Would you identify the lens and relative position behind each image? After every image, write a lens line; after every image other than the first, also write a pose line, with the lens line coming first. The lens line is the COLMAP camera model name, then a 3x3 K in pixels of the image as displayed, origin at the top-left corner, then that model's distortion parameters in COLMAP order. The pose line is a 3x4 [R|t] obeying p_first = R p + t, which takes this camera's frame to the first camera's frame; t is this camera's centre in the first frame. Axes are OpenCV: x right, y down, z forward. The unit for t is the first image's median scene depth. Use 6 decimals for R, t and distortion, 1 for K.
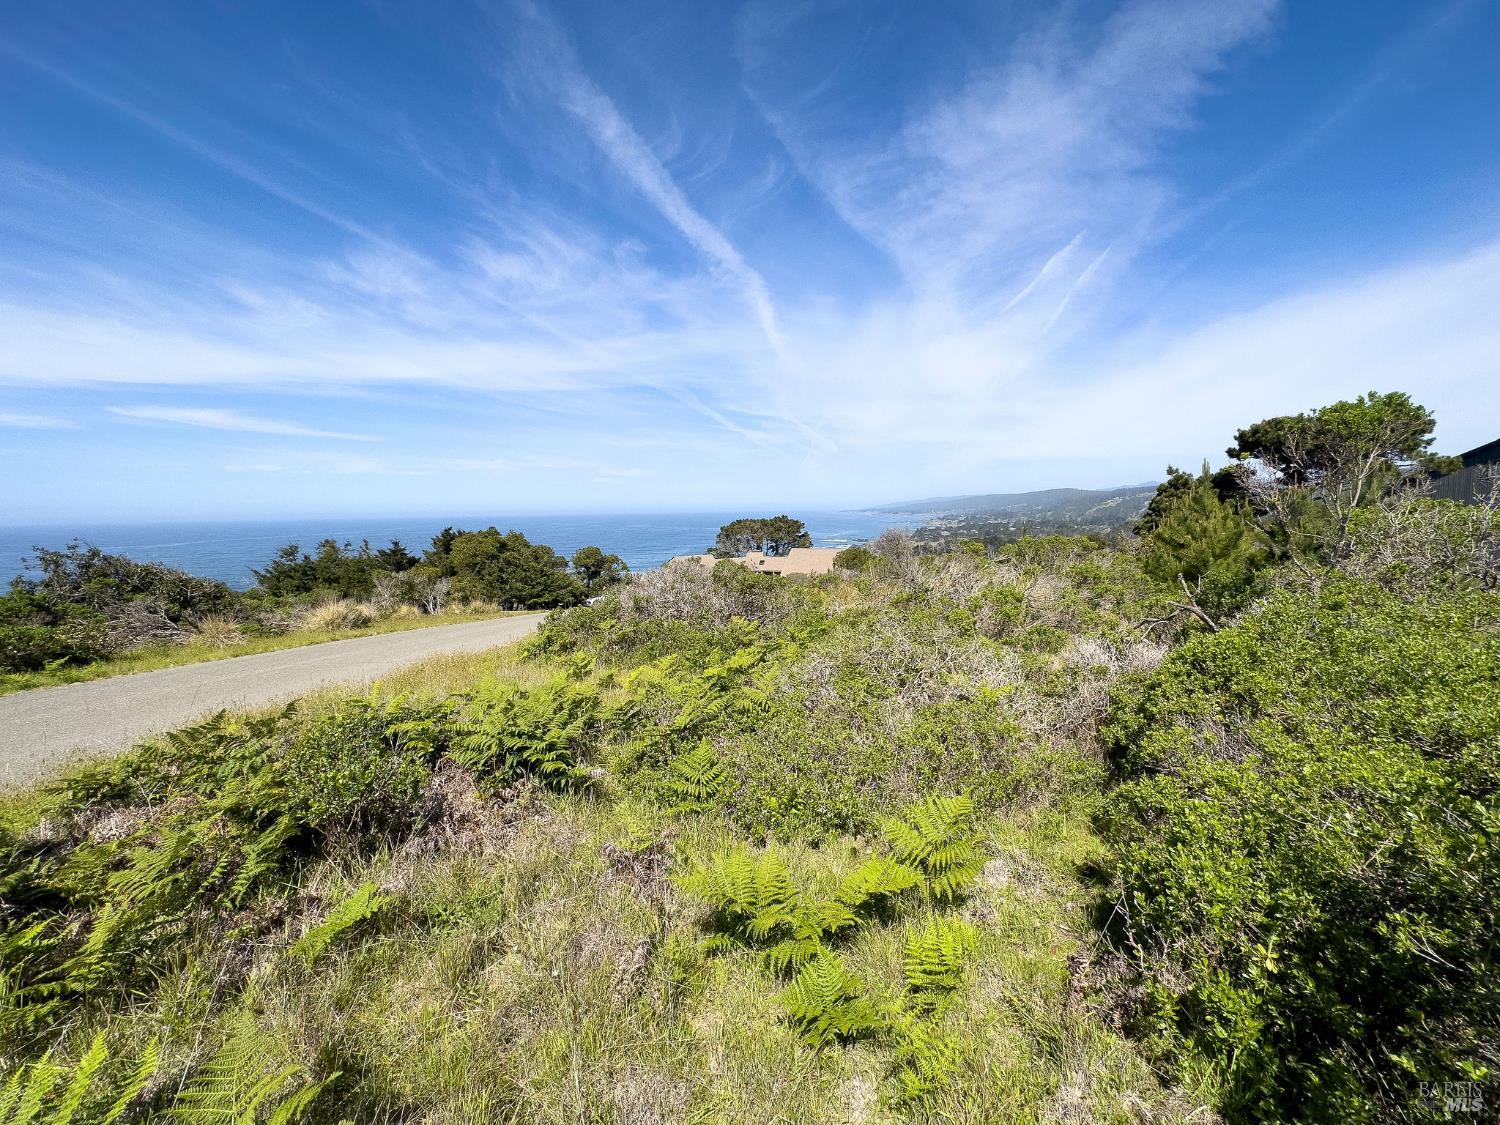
lens RADIAL K [[597.4, 0, 754.0], [0, 597.4, 573.0], [0, 0, 1]] dist [0.001370, -0.000212]
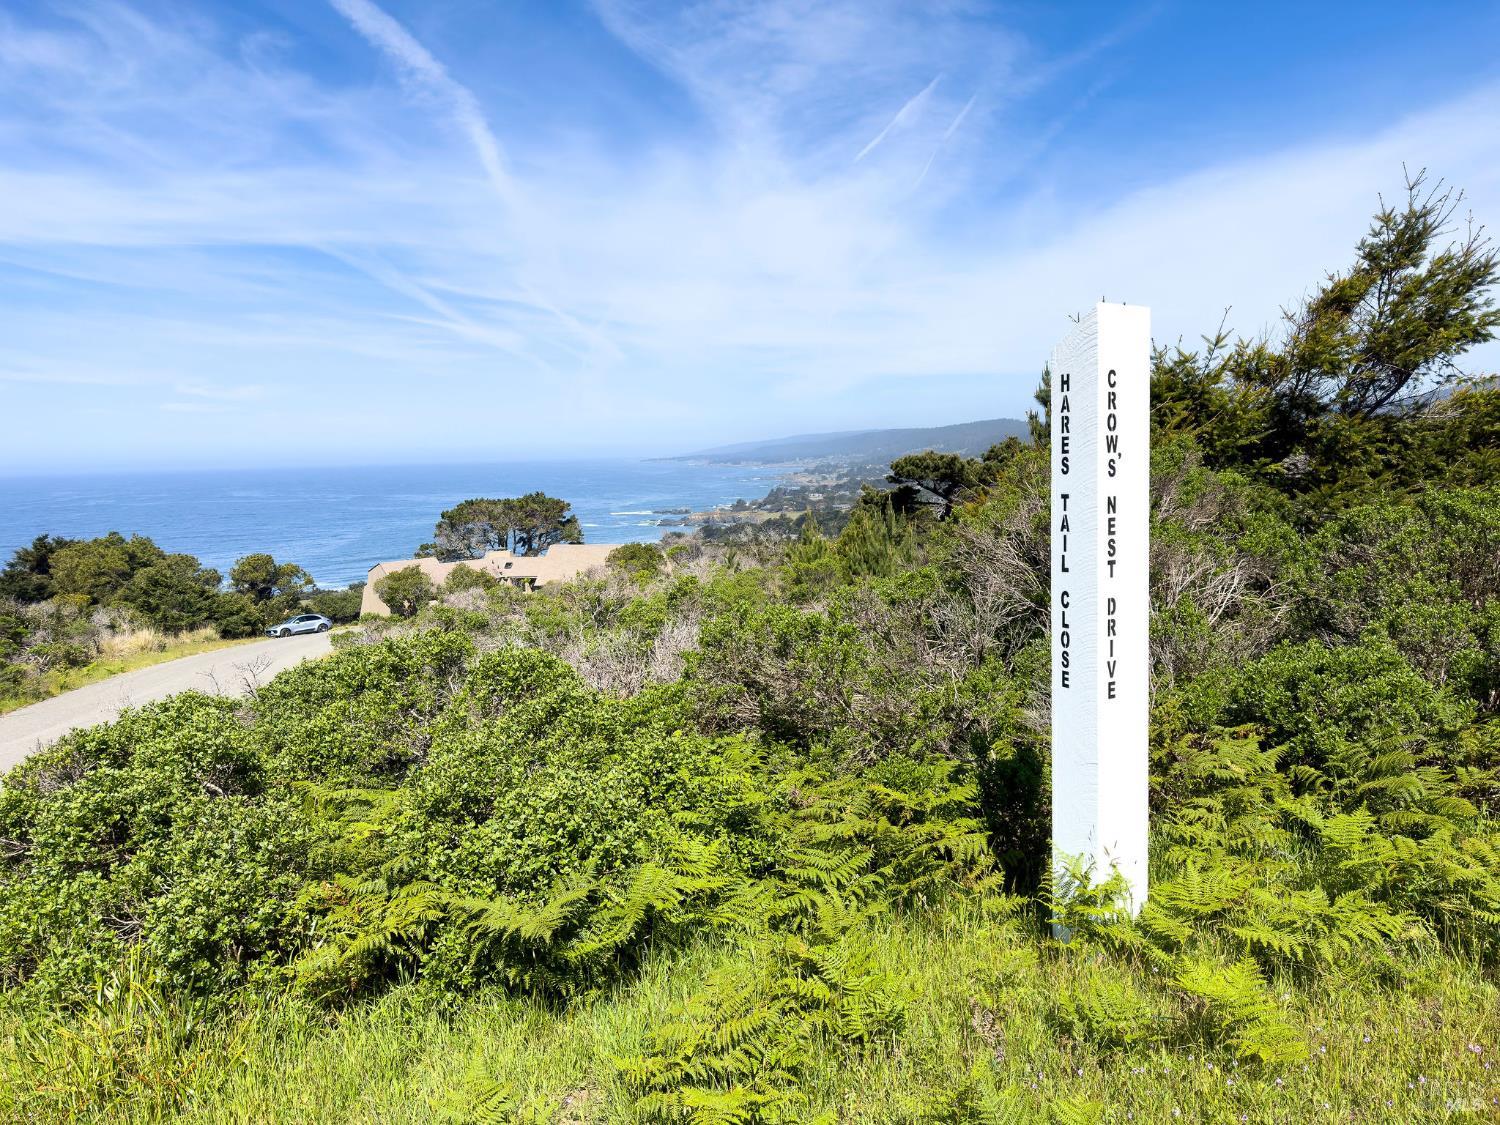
lens RADIAL K [[1051.1, 0, 765.7], [0, 1051.1, 550.3], [0, 0, 1]] dist [0.005212, -0.002872]
pose [[0.966295, -0.033367, 0.255267, -0.007299], [0.038064, 0.999184, -0.013483, -0.005471], [-0.254609, 0.022746, 0.966777, -0.224314]]
